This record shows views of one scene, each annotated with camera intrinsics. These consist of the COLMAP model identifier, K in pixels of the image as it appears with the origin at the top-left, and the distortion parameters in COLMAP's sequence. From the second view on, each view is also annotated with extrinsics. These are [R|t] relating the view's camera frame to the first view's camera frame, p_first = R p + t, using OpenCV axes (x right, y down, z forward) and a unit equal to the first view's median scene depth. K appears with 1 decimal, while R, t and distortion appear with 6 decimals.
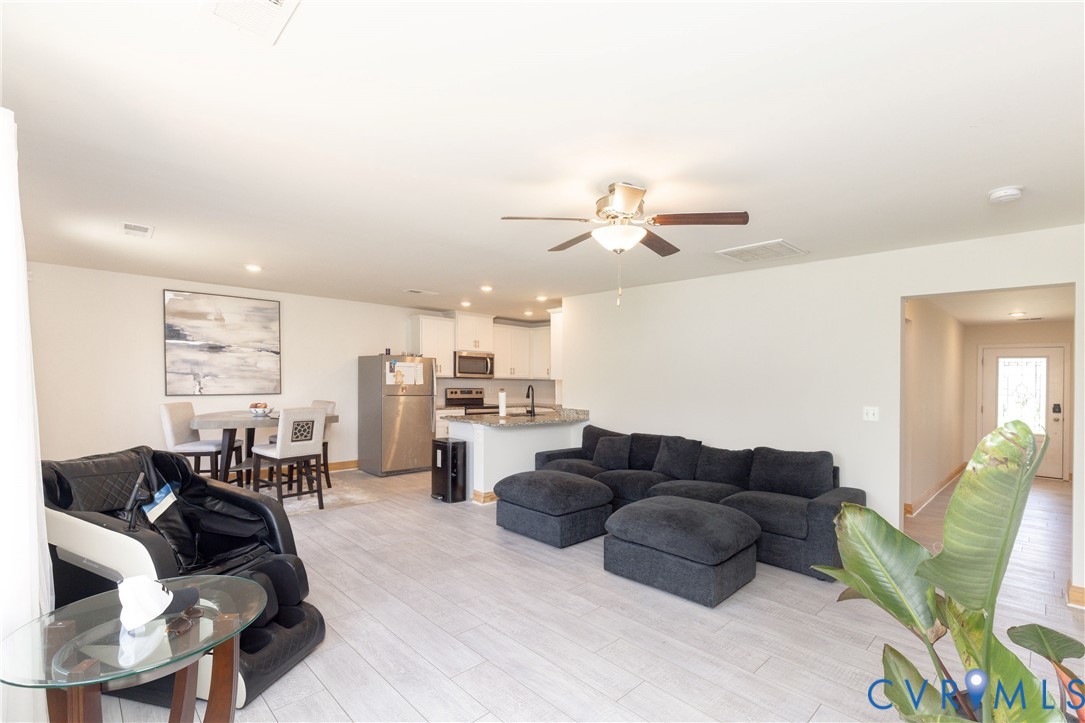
lens RADIAL K [[492.1, 0, 533.4], [0, 492.1, 382.0], [0, 0, 1]] dist [0.008802, -0.000497]
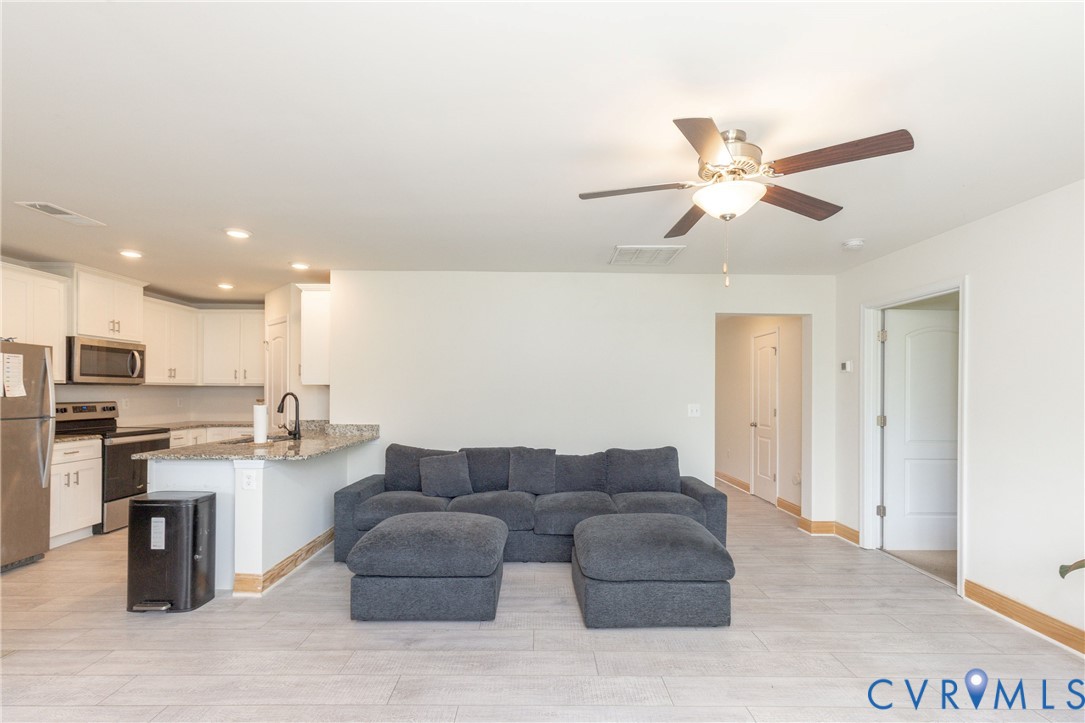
lens RADIAL K [[492.1, 0, 537.8], [0, 492.1, 384.6], [0, 0, 1]] dist [0.008802, -0.000497]
pose [[0.683883, -0.006566, 0.729562, -0.278003], [0.013042, 0.999910, -0.003226, 0.001187], [-0.729475, 0.011721, 0.683907, 0.309707]]
